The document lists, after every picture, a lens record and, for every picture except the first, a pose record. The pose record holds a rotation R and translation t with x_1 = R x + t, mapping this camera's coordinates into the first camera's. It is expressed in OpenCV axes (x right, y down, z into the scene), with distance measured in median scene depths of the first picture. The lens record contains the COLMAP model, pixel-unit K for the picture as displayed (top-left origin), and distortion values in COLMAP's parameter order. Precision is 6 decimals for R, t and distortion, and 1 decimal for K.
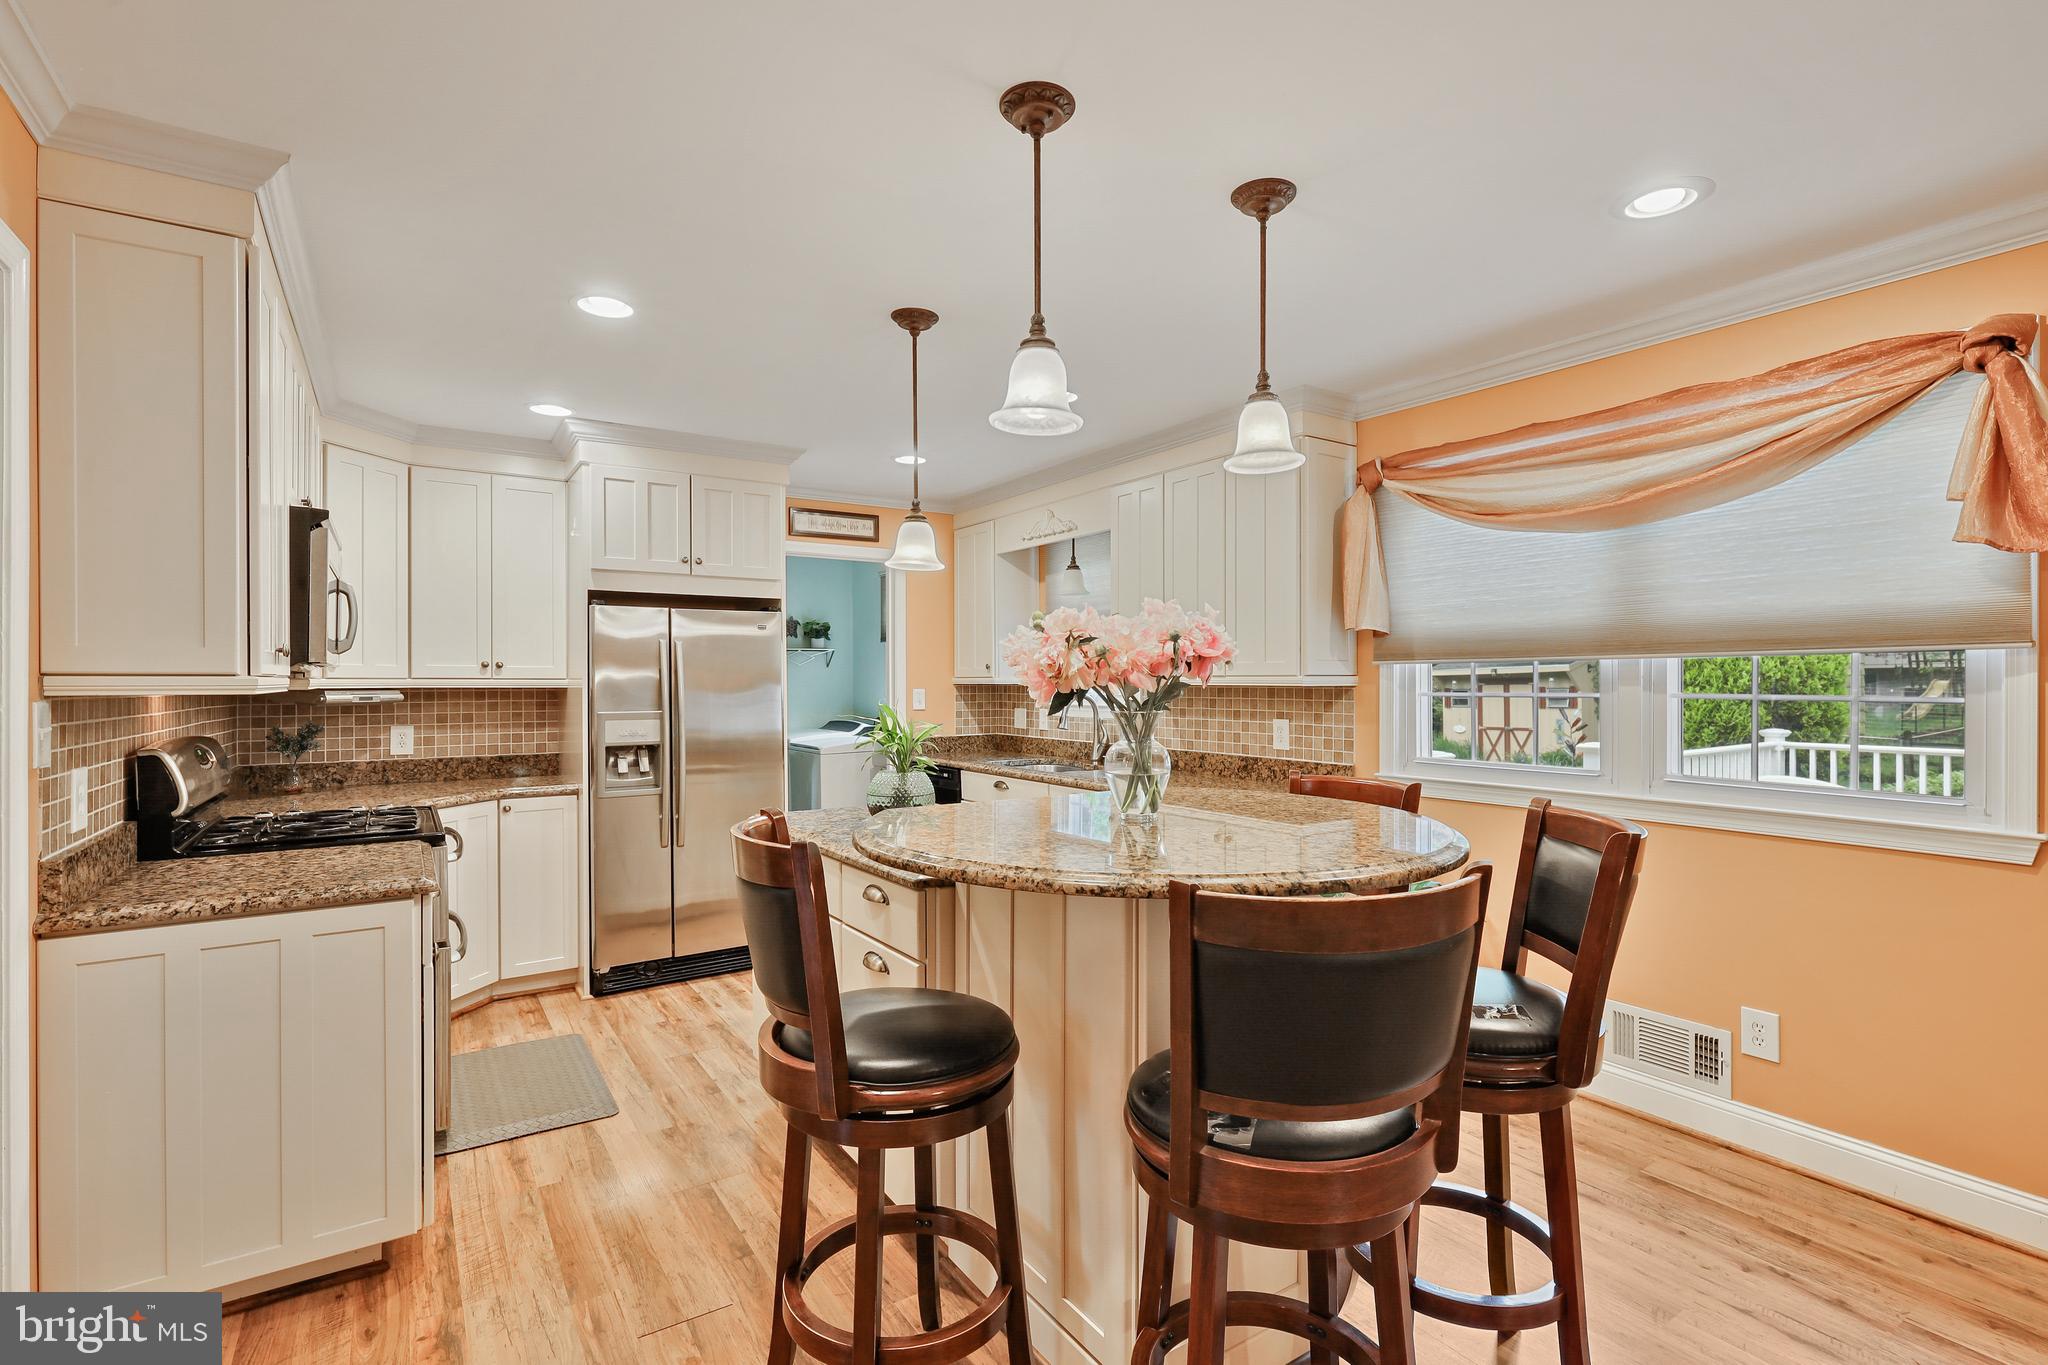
lens RADIAL K [[942.7, 0, 1033.8], [0, 942.7, 684.1], [0, 0, 1]] dist [-0.002728, 0.001921]
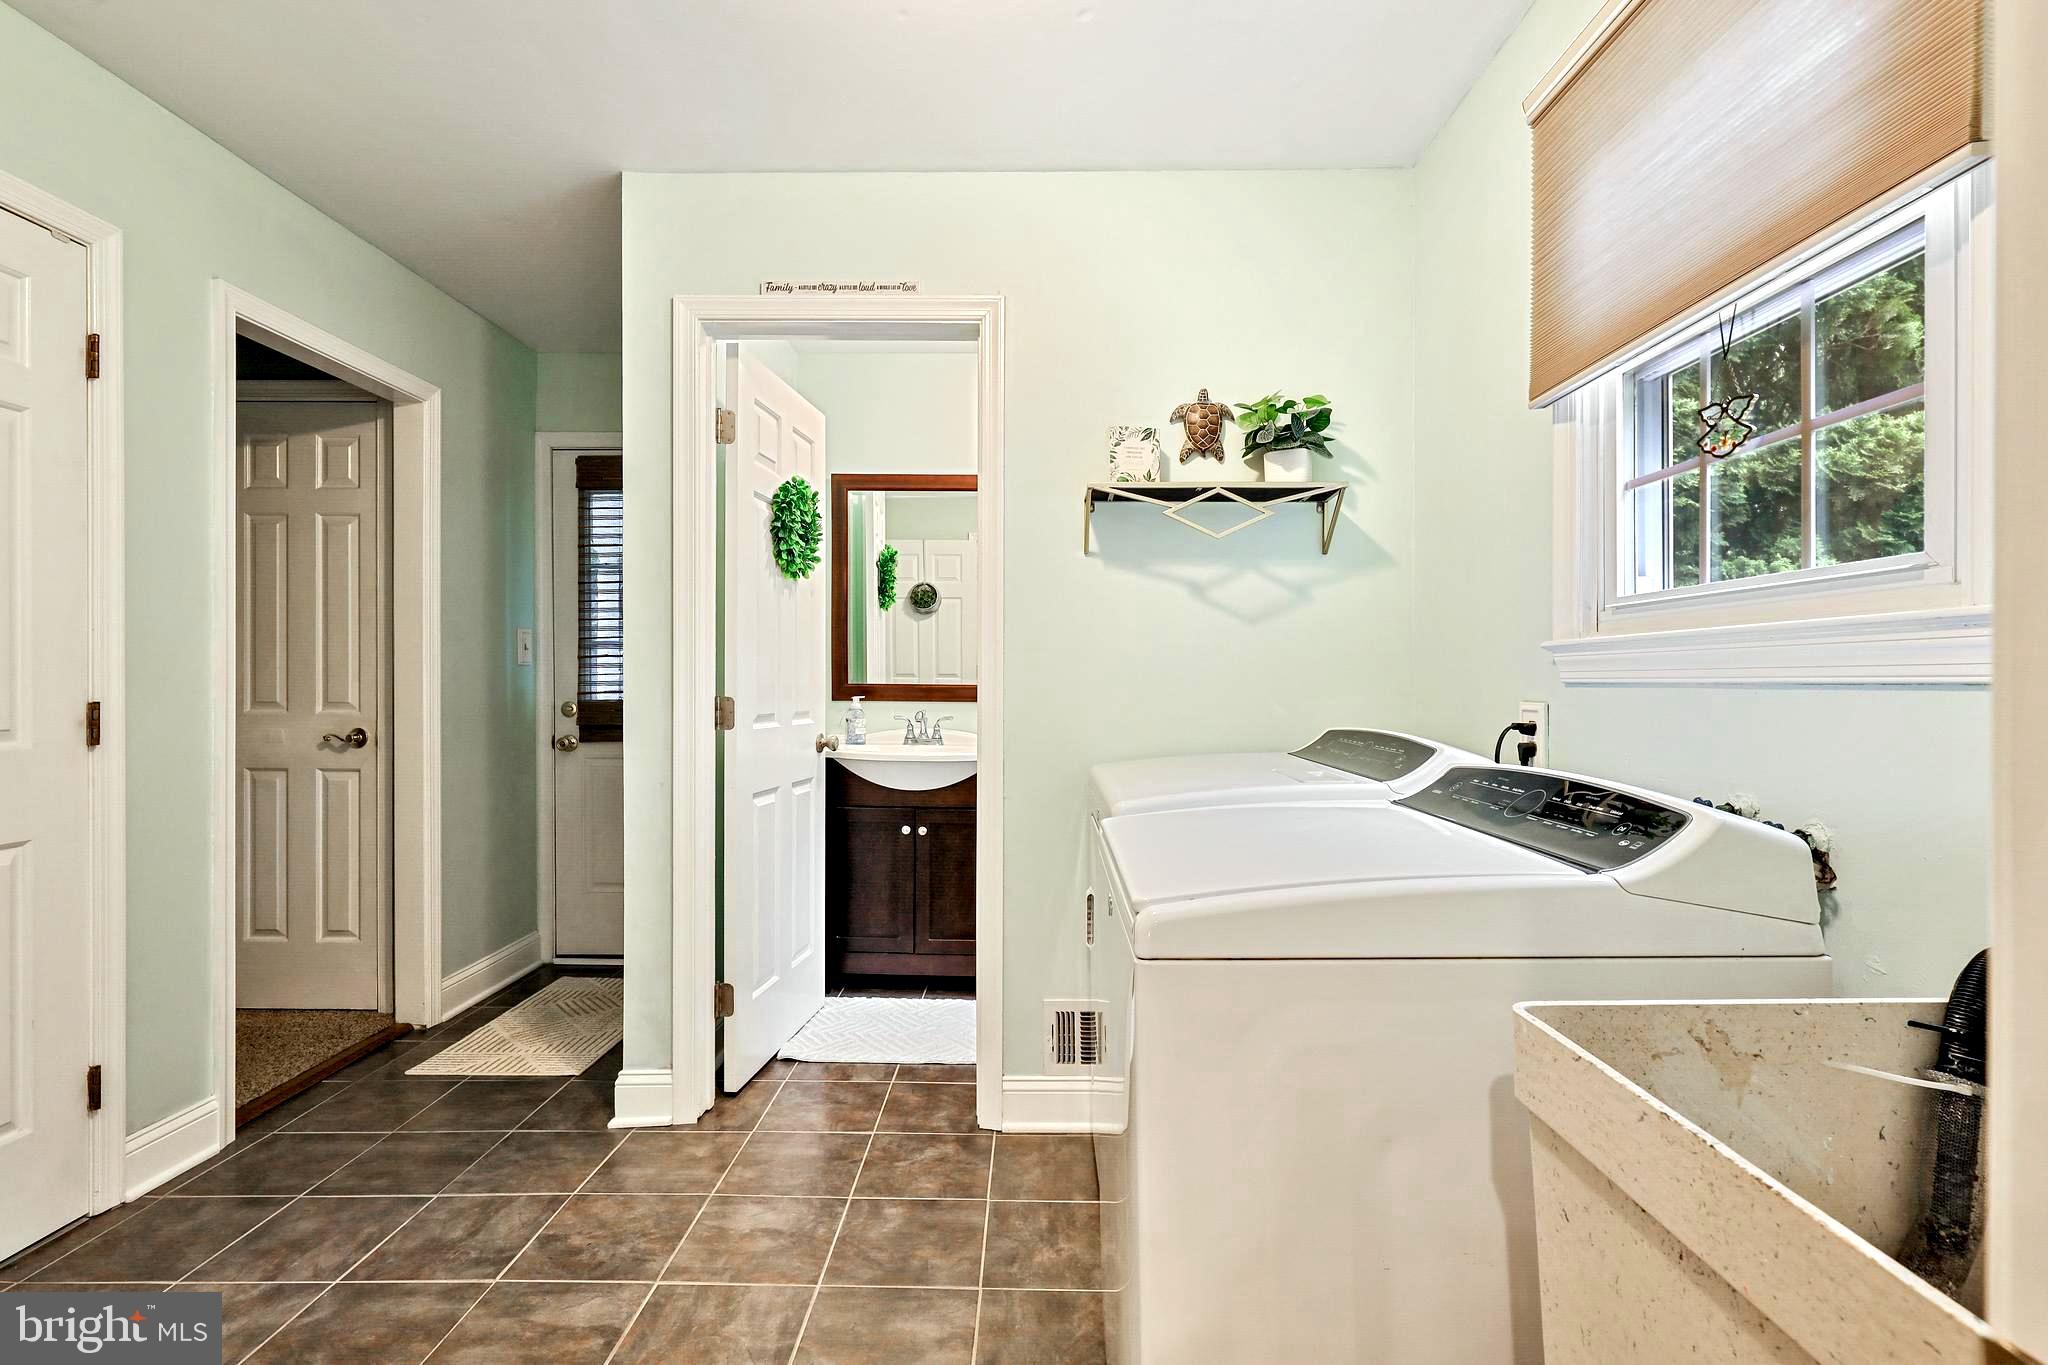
lens RADIAL K [[942.7, 0, 1029.5], [0, 942.7, 676.8], [0, 0, 1]] dist [-0.002728, 0.001921]
pose [[0.825645, 0.006000, -0.564158, -0.237079], [-0.006944, 0.999976, 0.000472, 0.042845], [0.564147, 0.003528, 0.825667, 1.312729]]
